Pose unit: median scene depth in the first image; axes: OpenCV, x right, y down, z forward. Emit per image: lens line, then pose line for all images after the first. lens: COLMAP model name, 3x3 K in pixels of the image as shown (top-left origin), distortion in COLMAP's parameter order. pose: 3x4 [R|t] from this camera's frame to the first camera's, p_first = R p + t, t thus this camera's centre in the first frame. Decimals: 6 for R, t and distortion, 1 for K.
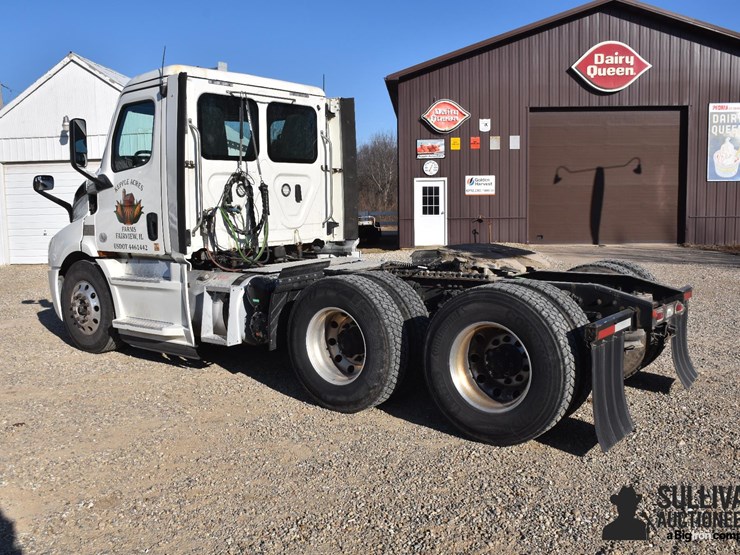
lens RADIAL K [[690.9, 0, 374.8], [0, 690.9, 282.0], [0, 0, 1]] dist [-0.088127, 0.000000]
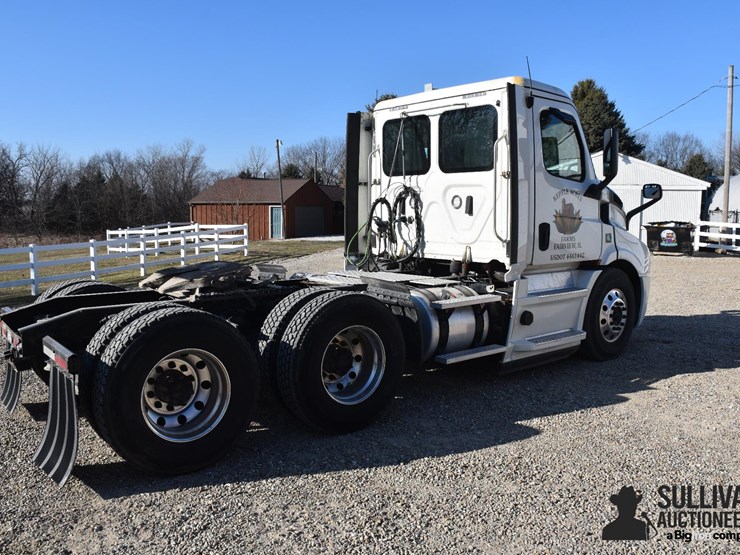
lens RADIAL K [[647.4, 0, 373.2], [0, 647.4, 275.8], [0, 0, 1]] dist [-0.130241, 0.047705]
pose [[0.219387, -0.084887, 0.971938, -1.252901], [0.118292, 0.991173, 0.059866, -0.106423], [-0.968440, 0.101838, 0.227492, 0.999704]]
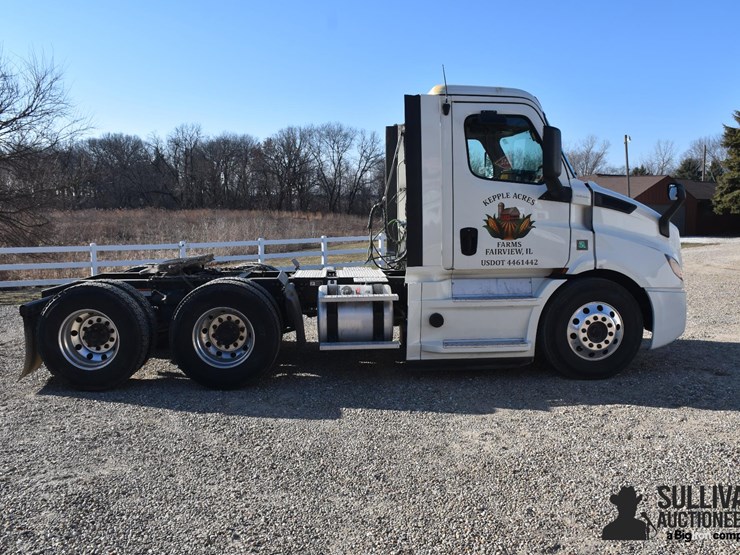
lens RADIAL K [[647.4, 0, 374.8], [0, 647.4, 277.4], [0, 0, 1]] dist [-0.130241, 0.047705]
pose [[0.739186, -0.063112, 0.670537, -1.040615], [0.080514, 0.996741, 0.005058, -0.047404], [-0.668671, 0.050249, 0.741859, 0.424909]]
